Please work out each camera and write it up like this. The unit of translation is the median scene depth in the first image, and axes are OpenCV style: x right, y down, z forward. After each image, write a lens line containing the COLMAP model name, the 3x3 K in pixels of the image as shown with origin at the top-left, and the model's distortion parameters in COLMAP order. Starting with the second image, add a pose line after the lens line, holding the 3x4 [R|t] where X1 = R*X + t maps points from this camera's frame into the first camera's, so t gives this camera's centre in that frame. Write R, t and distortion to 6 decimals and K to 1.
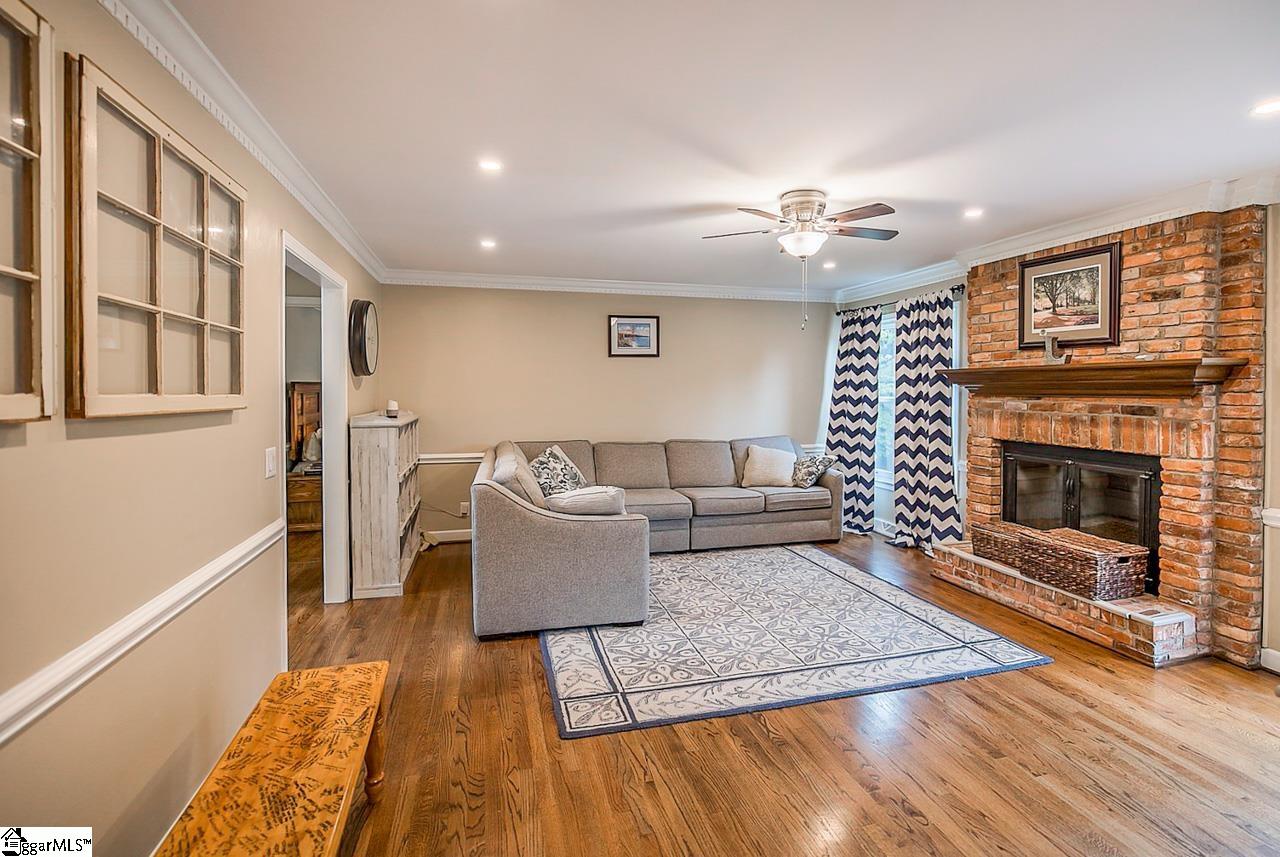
lens RADIAL K [[628.5, 0, 661.0], [0, 628.5, 403.7], [0, 0, 1]] dist [-0.062009, 0.043952]
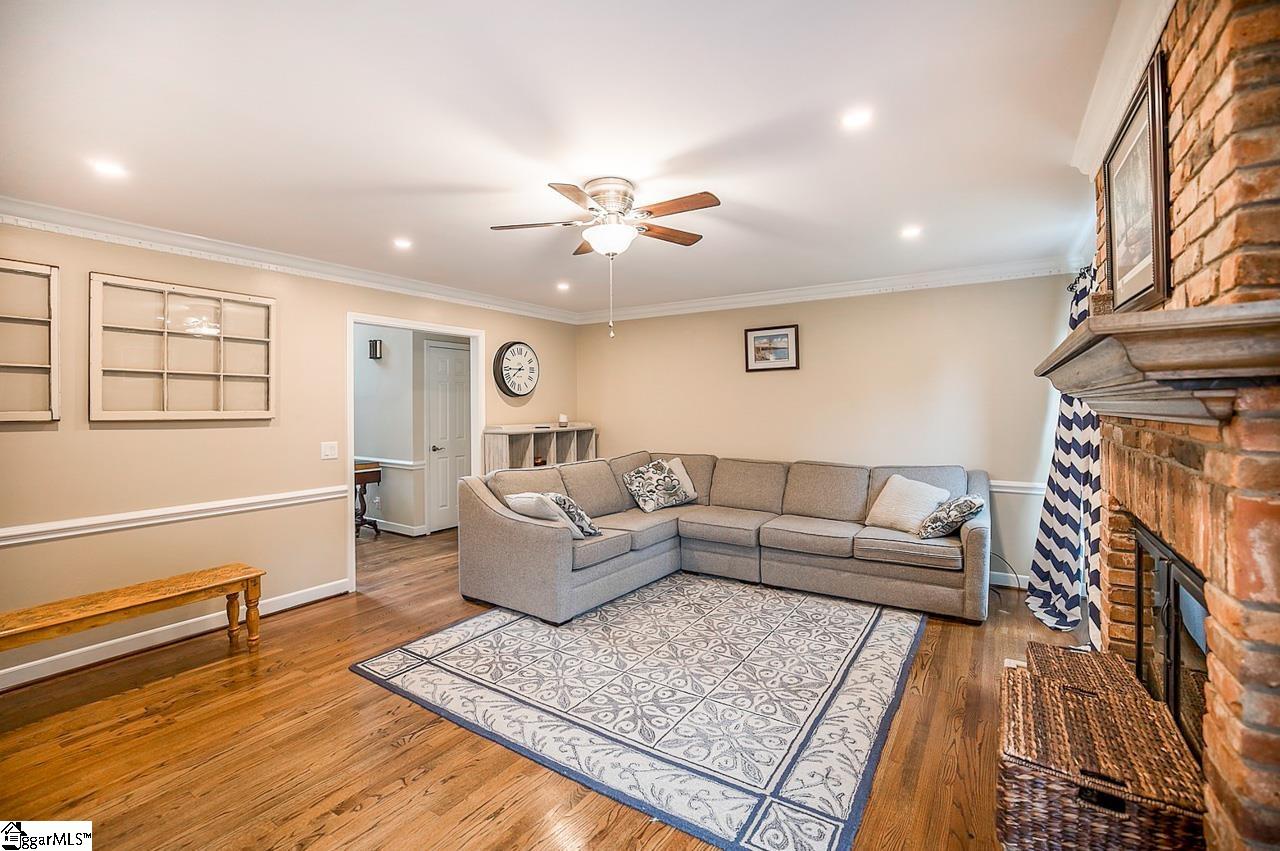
lens RADIAL K [[567.4, 0, 611.3], [0, 567.4, 408.7], [0, 0, 1]] dist [-0.037106, 0.000085]
pose [[0.633458, -0.002676, -0.773772, 0.765875], [-0.013086, 0.999814, -0.014172, -0.003307], [0.773666, 0.019103, 0.633306, 0.454128]]
